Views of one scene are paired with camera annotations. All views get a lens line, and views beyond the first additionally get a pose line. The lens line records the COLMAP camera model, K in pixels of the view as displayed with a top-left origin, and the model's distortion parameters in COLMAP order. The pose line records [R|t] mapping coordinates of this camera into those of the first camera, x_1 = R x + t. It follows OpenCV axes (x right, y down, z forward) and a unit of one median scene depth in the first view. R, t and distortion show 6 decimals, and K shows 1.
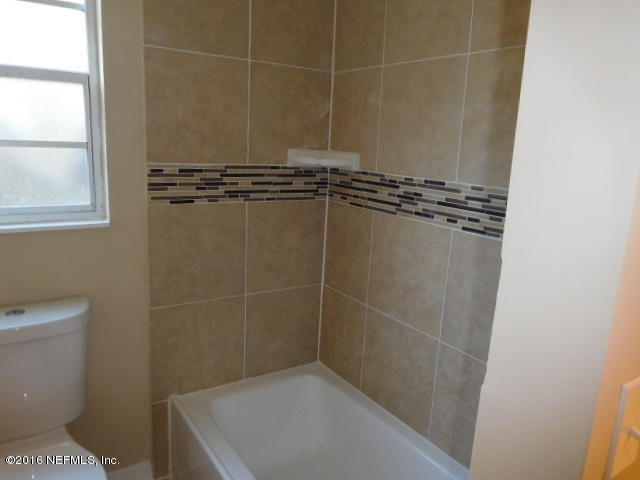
lens RADIAL K [[473.8, 0, 320.0], [0, 473.8, 240.0], [0, 0, 1]] dist [-0.006450, -0.002695]
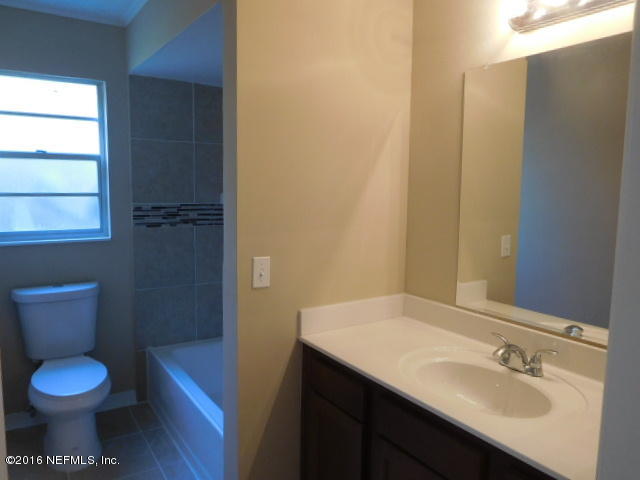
lens RADIAL K [[473.8, 0, 320.0], [0, 473.8, 240.0], [0, 0, 1]] dist [-0.006450, -0.002695]
pose [[0.999293, -0.033509, 0.017024, 0.272499], [0.034919, 0.995266, -0.090703, 0.143679], [-0.013904, 0.091234, 0.995732, -0.689157]]
